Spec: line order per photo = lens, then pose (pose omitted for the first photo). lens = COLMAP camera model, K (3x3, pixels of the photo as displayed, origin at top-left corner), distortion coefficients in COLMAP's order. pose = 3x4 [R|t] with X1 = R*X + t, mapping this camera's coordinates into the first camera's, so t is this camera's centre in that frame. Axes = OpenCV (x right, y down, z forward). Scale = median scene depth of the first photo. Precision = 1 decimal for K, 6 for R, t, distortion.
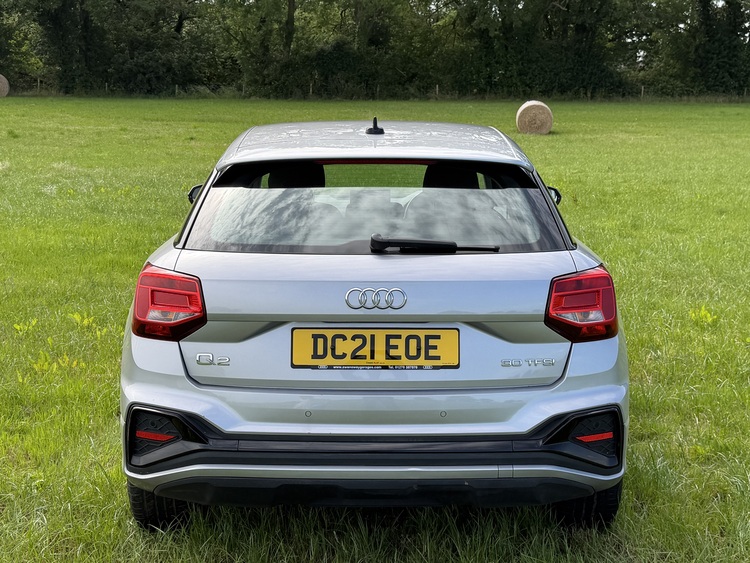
lens RADIAL K [[1031.7, 0, 391.6], [0, 1031.7, 277.5], [0, 0, 1]] dist [0.051231, 0.000000]
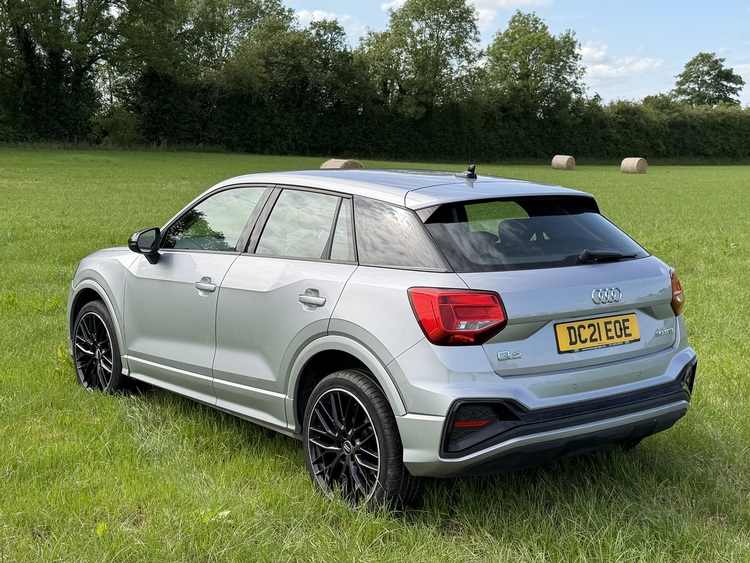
lens RADIAL K [[1031.7, 0, 376.5], [0, 1031.7, 276.8], [0, 0, 1]] dist [0.051231, 0.000000]
pose [[0.801403, -0.073967, 0.593533, -1.059722], [0.100058, 0.994920, -0.011112, -0.019475], [-0.589696, 0.068293, 0.804733, 0.065920]]
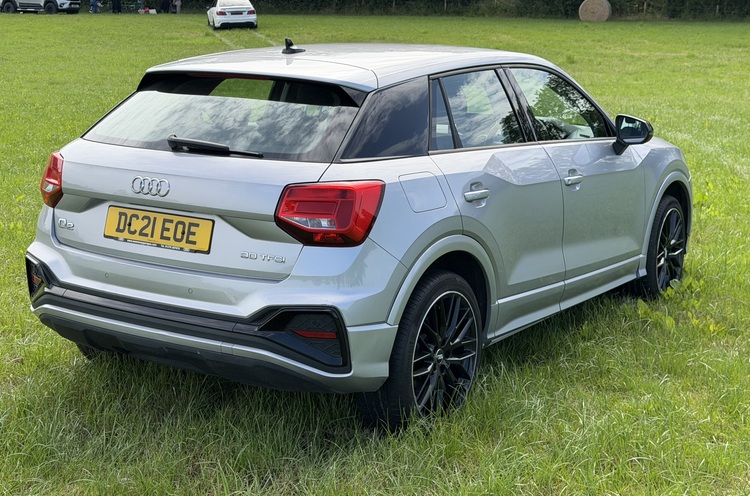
lens RADIAL K [[1100.8, 0, 374.7], [0, 1100.8, 216.5], [0, 0, 1]] dist [0.171228, 0.000000]
pose [[0.832717, 0.103833, -0.543876, 0.892489], [-0.103764, 0.994121, 0.030920, -0.011811], [0.543889, 0.030687, 0.838596, 0.058501]]
